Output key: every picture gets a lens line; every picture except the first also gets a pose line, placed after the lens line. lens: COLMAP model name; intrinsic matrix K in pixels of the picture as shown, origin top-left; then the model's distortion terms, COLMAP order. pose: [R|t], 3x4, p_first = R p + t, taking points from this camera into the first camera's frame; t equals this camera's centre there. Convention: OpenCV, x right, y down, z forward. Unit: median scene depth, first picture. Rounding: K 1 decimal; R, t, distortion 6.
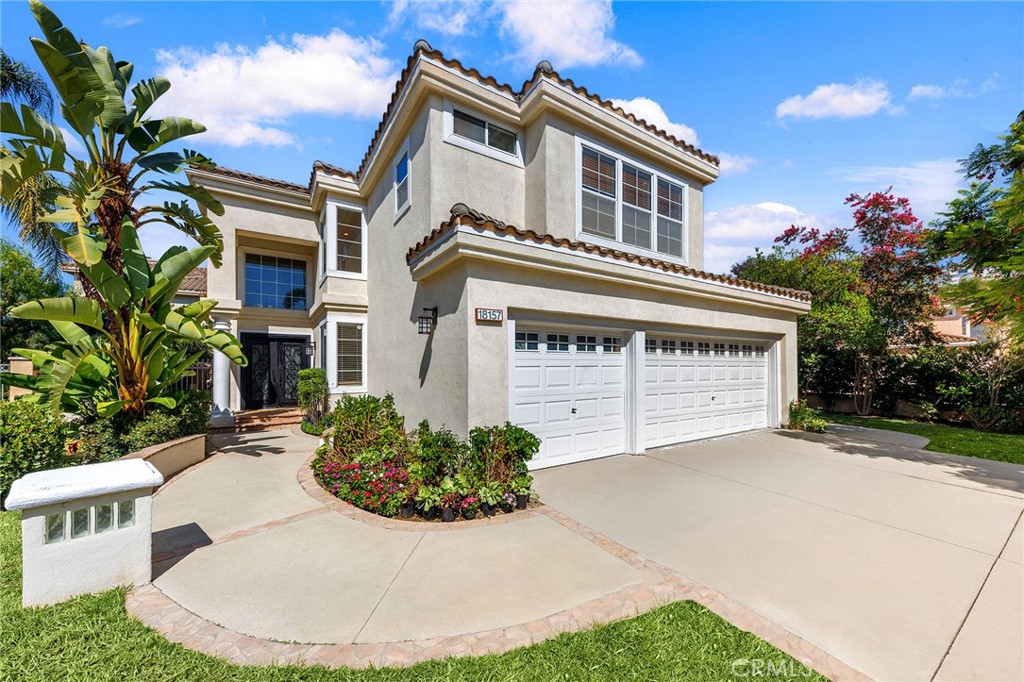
lens RADIAL K [[391.6, 0, 523.3], [0, 391.6, 365.6], [0, 0, 1]] dist [-0.000318, -0.000242]
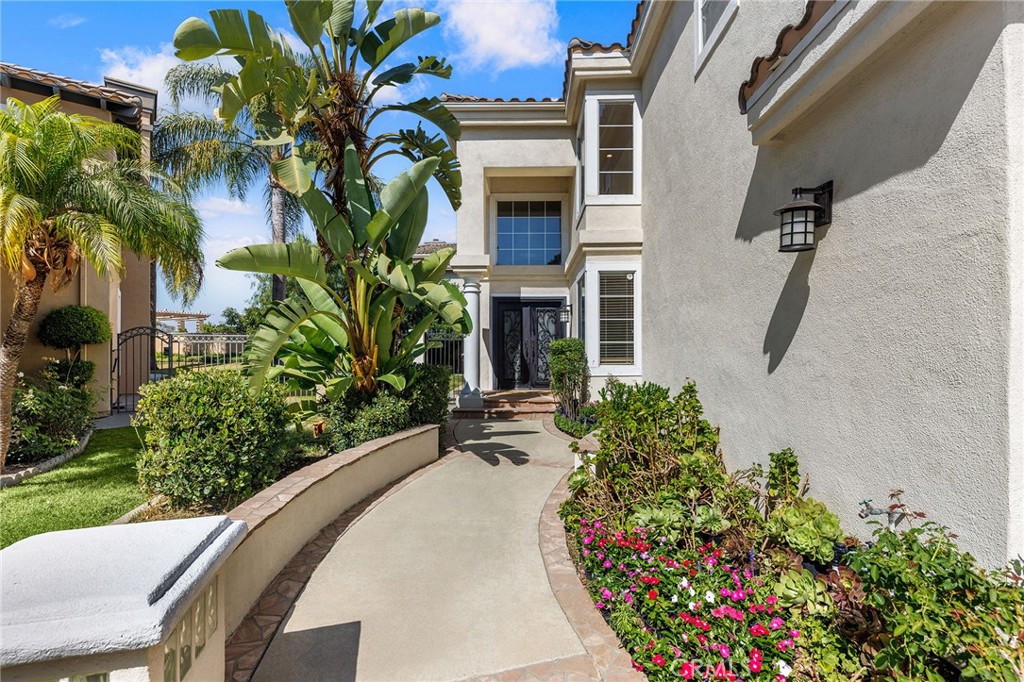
lens RADIAL K [[469.8, 0, 512.0], [0, 469.8, 341.0], [0, 0, 1]] dist [0.013505, 0.000056]
pose [[0.813358, -0.000897, -0.581762, -0.136984], [0.002305, 0.999996, 0.001680, 0.010461], [0.581758, -0.002708, 0.813357, 0.273862]]
